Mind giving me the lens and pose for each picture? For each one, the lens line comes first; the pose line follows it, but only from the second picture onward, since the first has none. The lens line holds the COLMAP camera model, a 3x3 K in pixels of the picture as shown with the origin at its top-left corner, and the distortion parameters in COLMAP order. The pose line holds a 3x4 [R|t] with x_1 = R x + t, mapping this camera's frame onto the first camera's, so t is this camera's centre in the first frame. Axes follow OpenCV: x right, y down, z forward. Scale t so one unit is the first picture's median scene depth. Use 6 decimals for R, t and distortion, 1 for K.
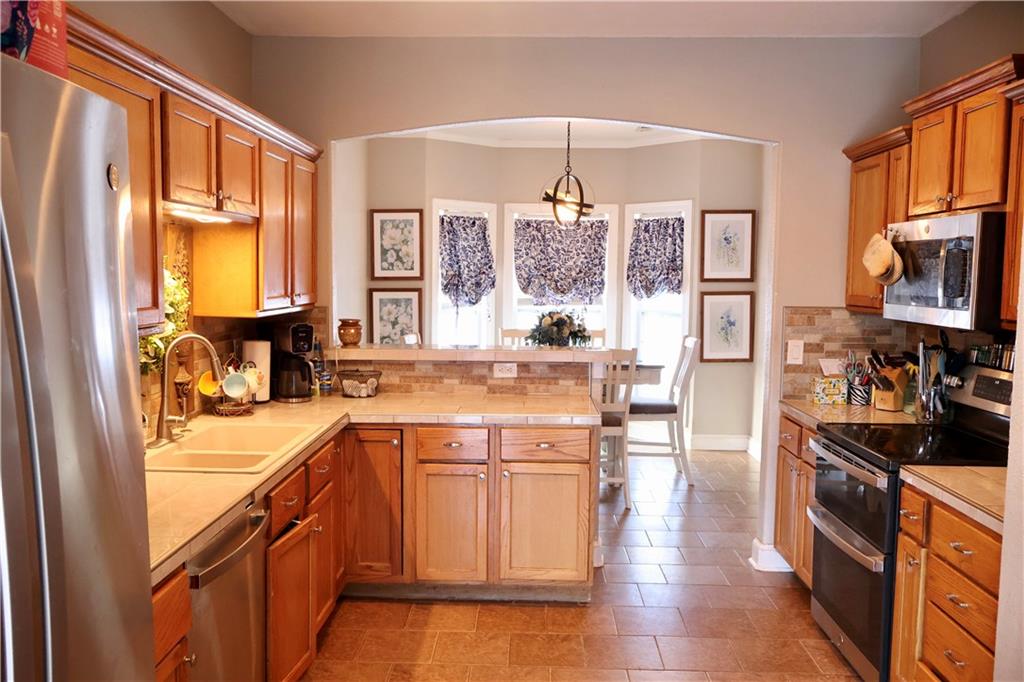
lens RADIAL K [[847.0, 0, 512.0], [0, 847.0, 341.0], [0, 0, 1]] dist [-0.007639, 0.010011]
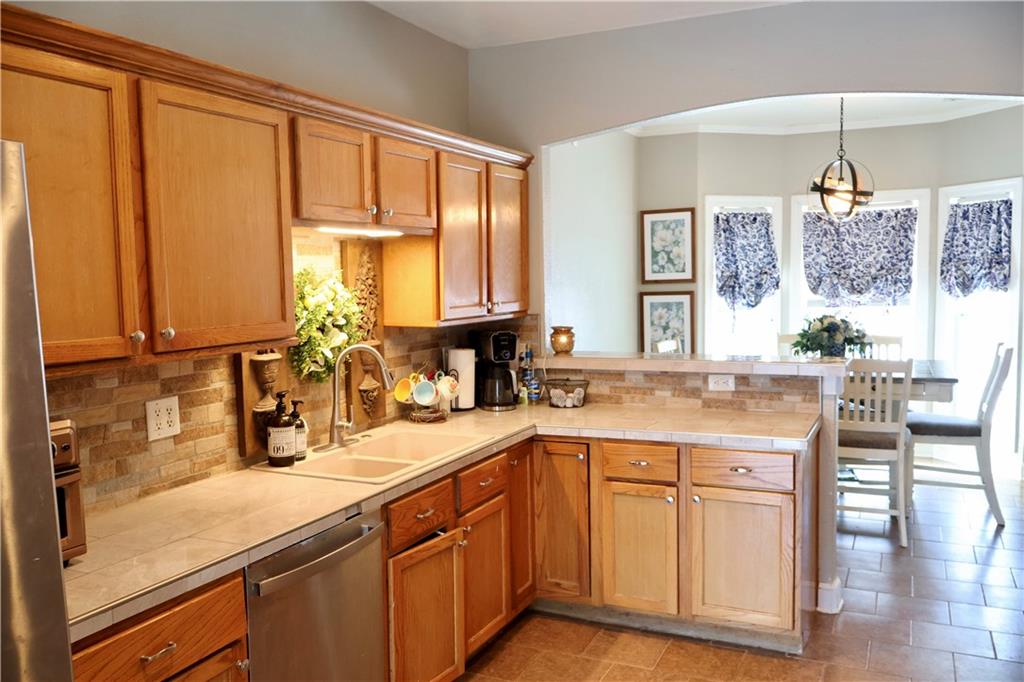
lens RADIAL K [[847.0, 0, 512.0], [0, 847.0, 341.0], [0, 0, 1]] dist [-0.007639, 0.010011]
pose [[0.916275, 0.003544, -0.400535, 0.150503], [-0.003942, 0.999992, -0.000171, -0.009099], [0.400531, 0.001736, 0.916282, 0.082822]]
